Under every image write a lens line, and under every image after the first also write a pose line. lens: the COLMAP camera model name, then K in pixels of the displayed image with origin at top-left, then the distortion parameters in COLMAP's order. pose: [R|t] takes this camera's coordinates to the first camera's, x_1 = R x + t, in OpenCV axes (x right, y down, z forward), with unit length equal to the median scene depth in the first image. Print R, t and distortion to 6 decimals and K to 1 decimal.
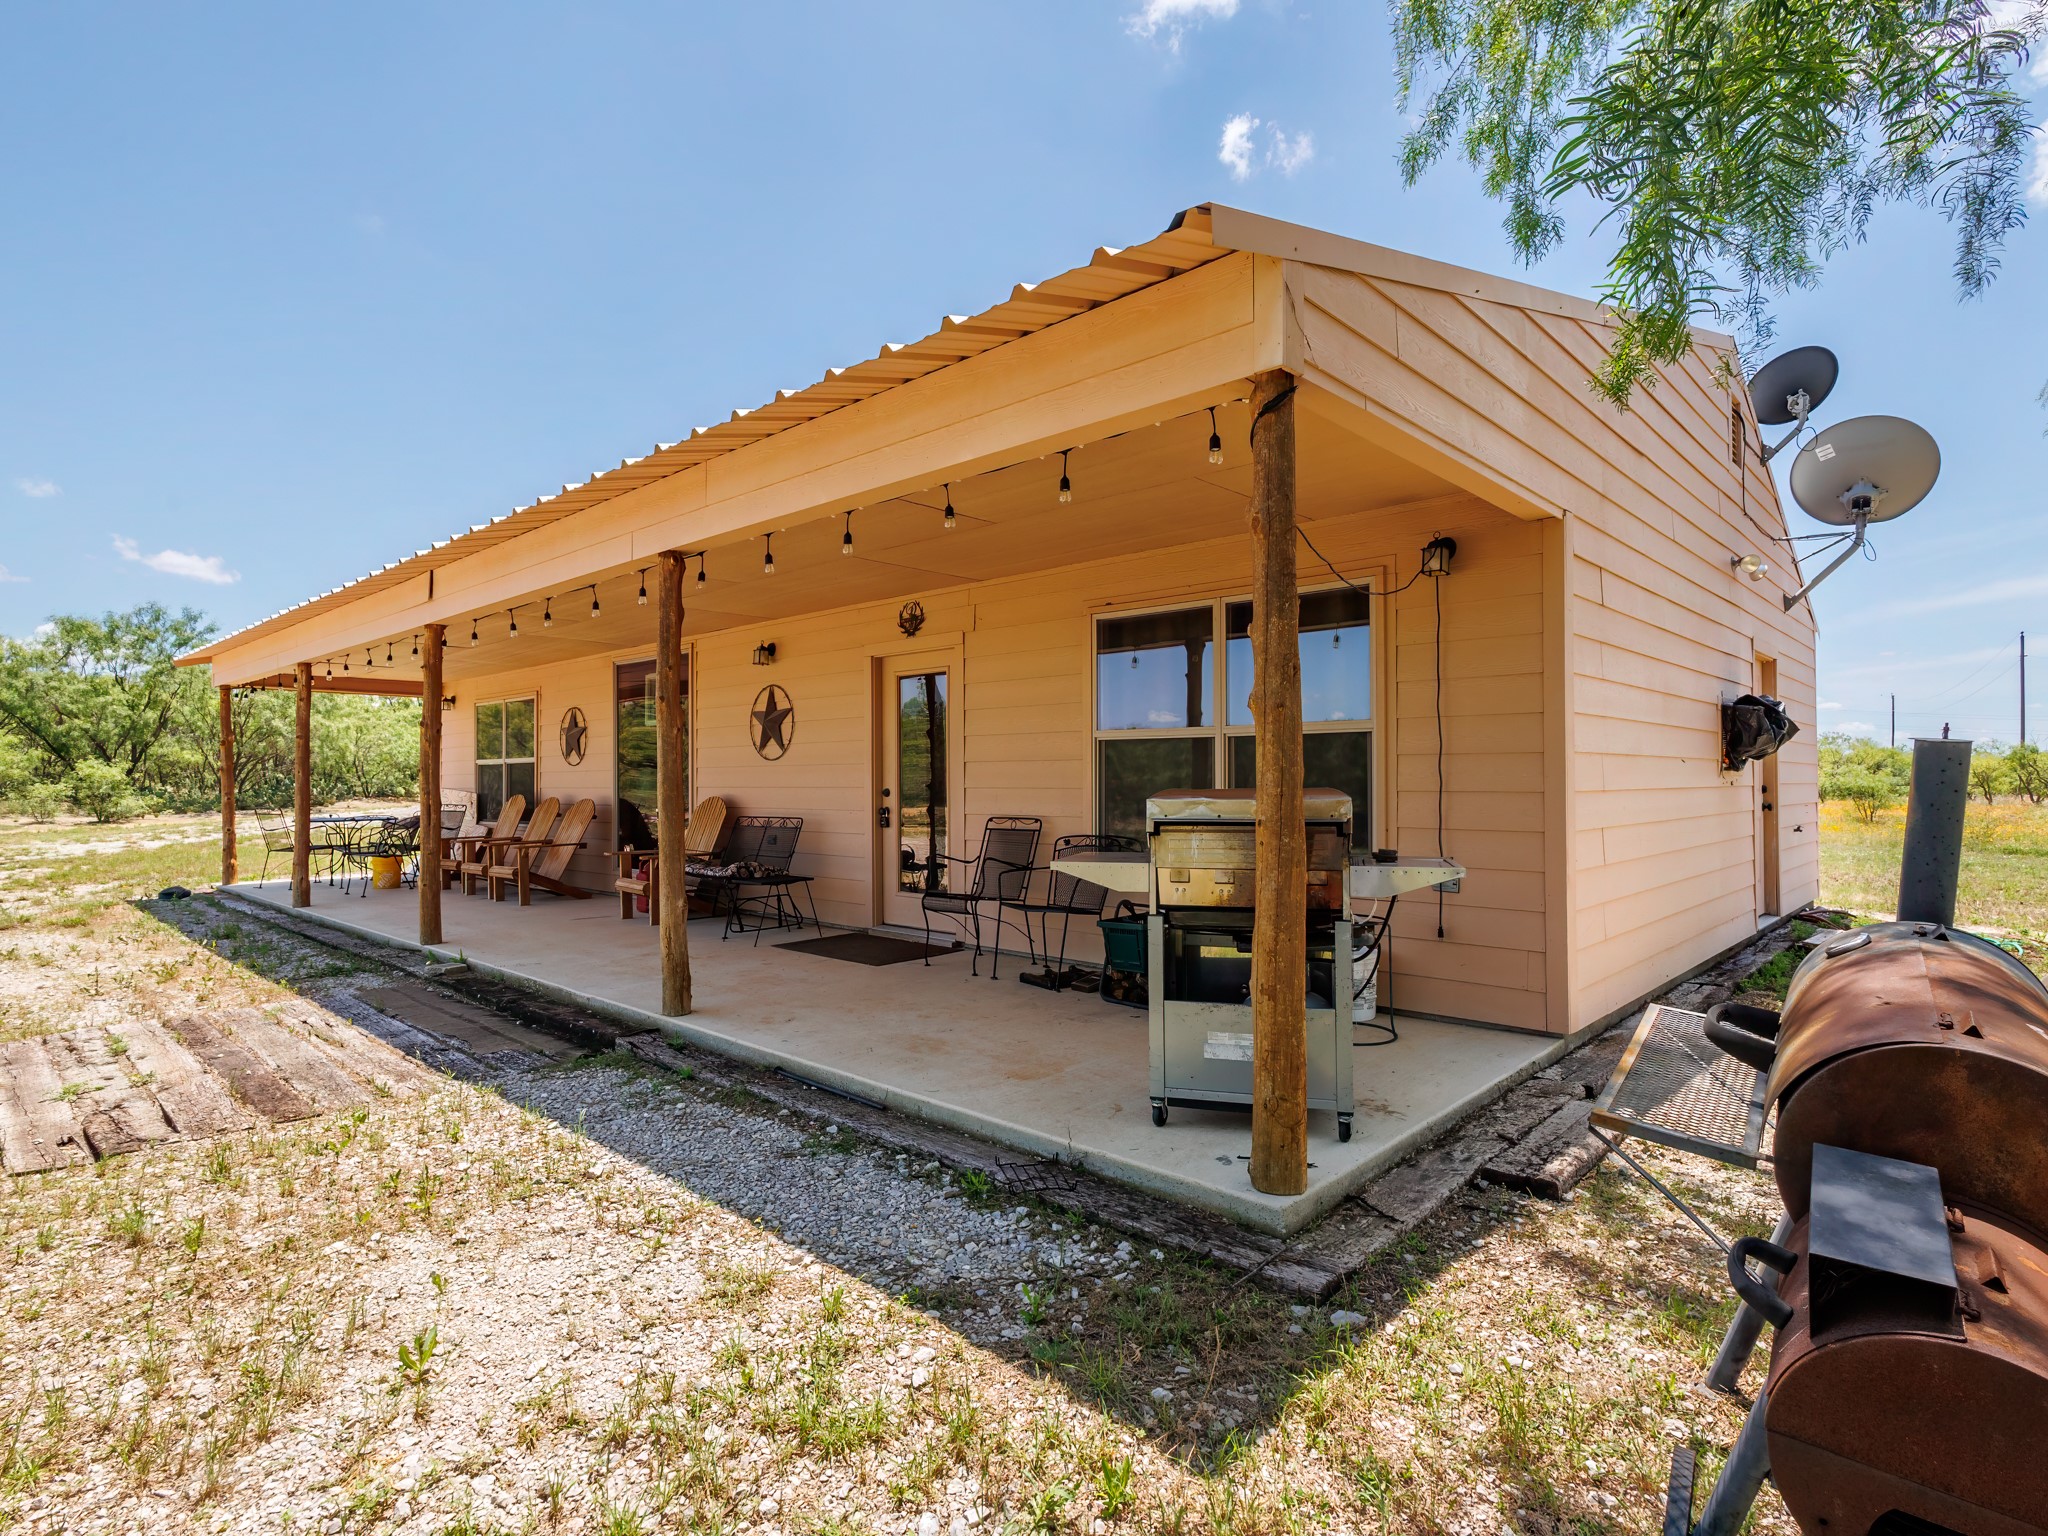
lens RADIAL K [[1047.1, 0, 1021.0], [0, 1047.1, 769.1], [0, 0, 1]] dist [0.012038, 0.000241]
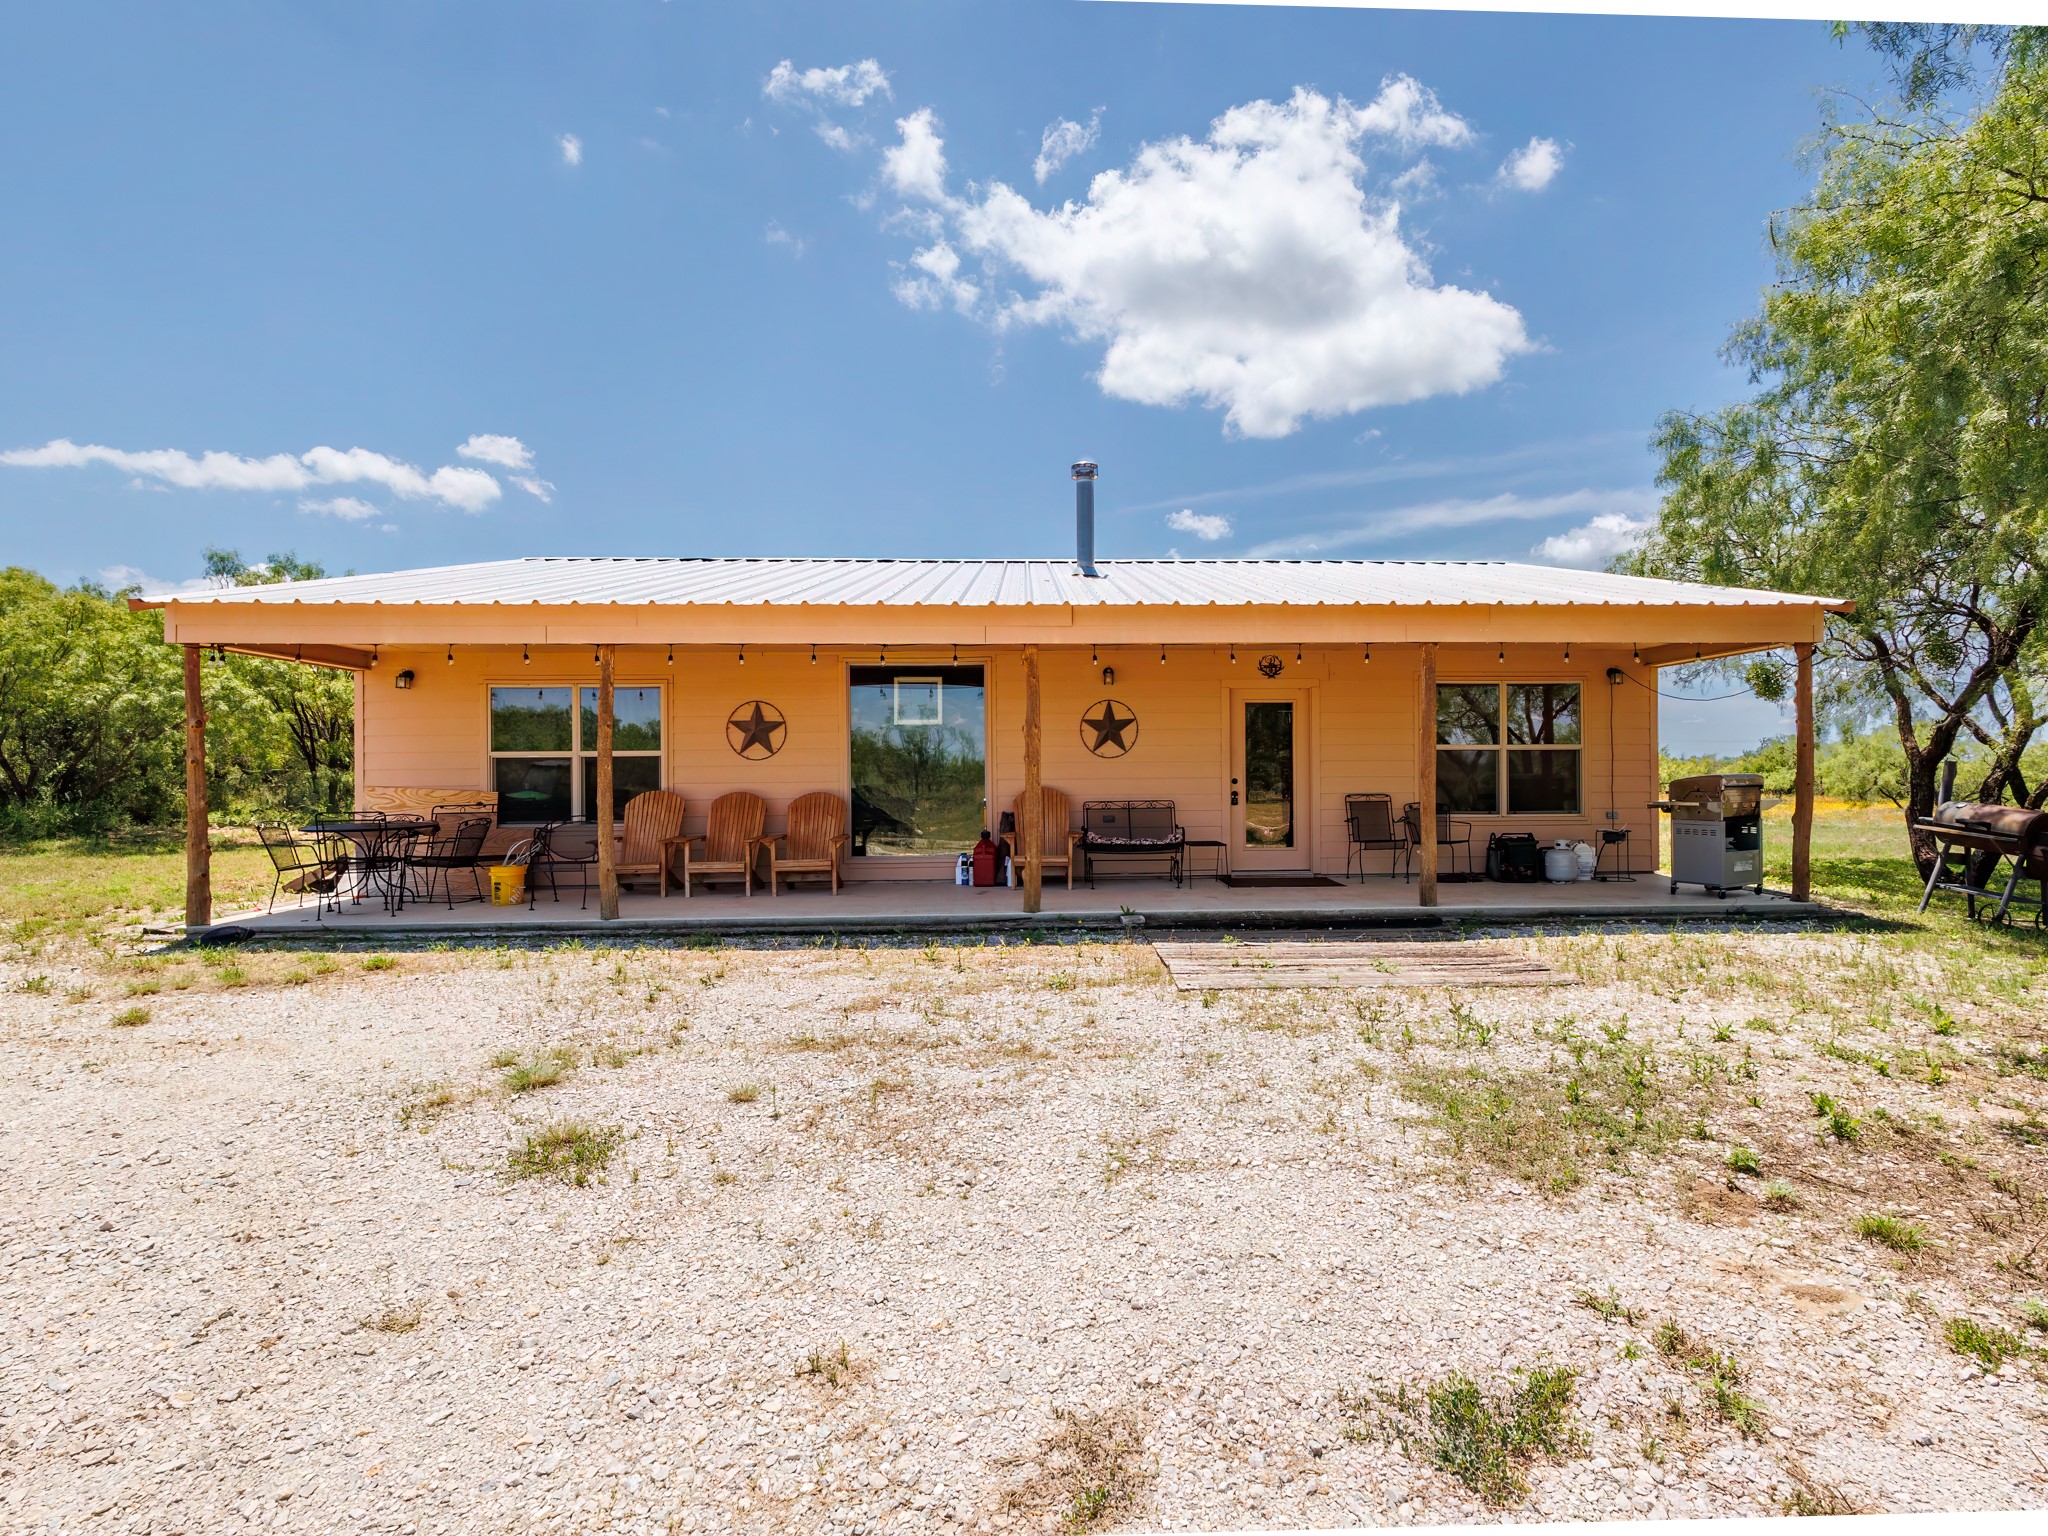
lens RADIAL K [[1047.1, 0, 1086.2], [0, 1047.1, 763.2], [0, 0, 1]] dist [0.012038, 0.000241]
pose [[0.694936, 0.001831, 0.719069, -1.274537], [-0.004028, 0.999991, 0.001346, -0.003736], [-0.719060, -0.003832, 0.694937, 0.129611]]
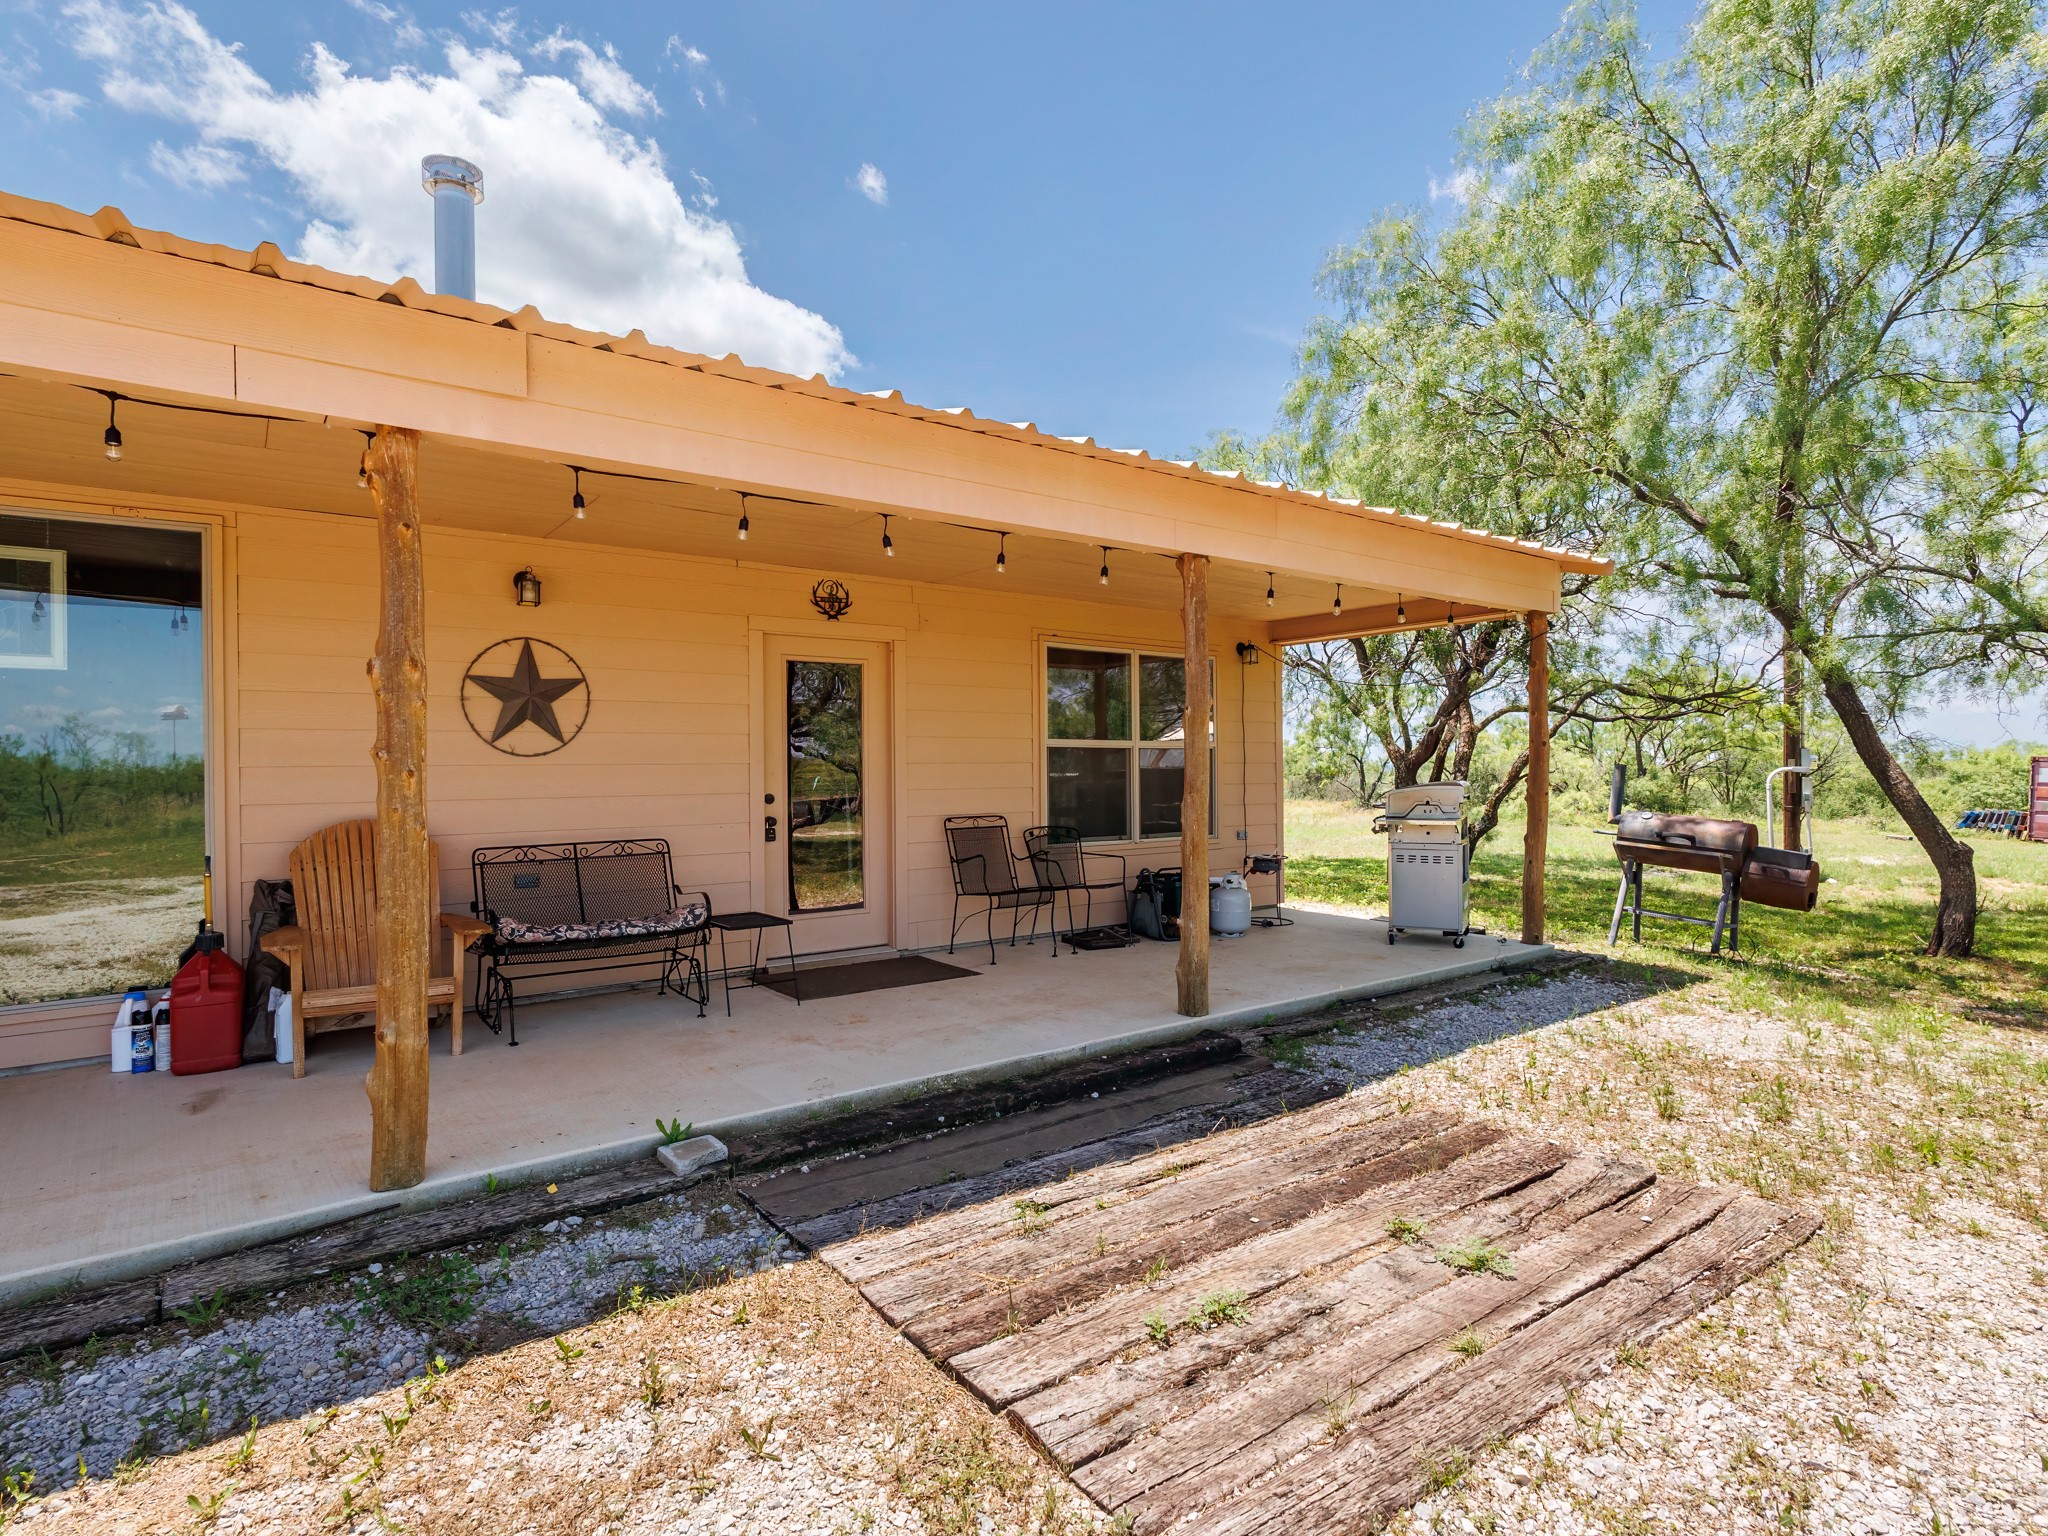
lens RADIAL K [[1047.1, 0, 1027.6], [0, 1047.1, 773.1], [0, 0, 1]] dist [0.012038, 0.000241]
pose [[0.177818, -0.002912, 0.984059, -0.869311], [-0.003864, 0.999986, 0.003657, -0.001624], [-0.984056, -0.004452, 0.177805, 0.631010]]
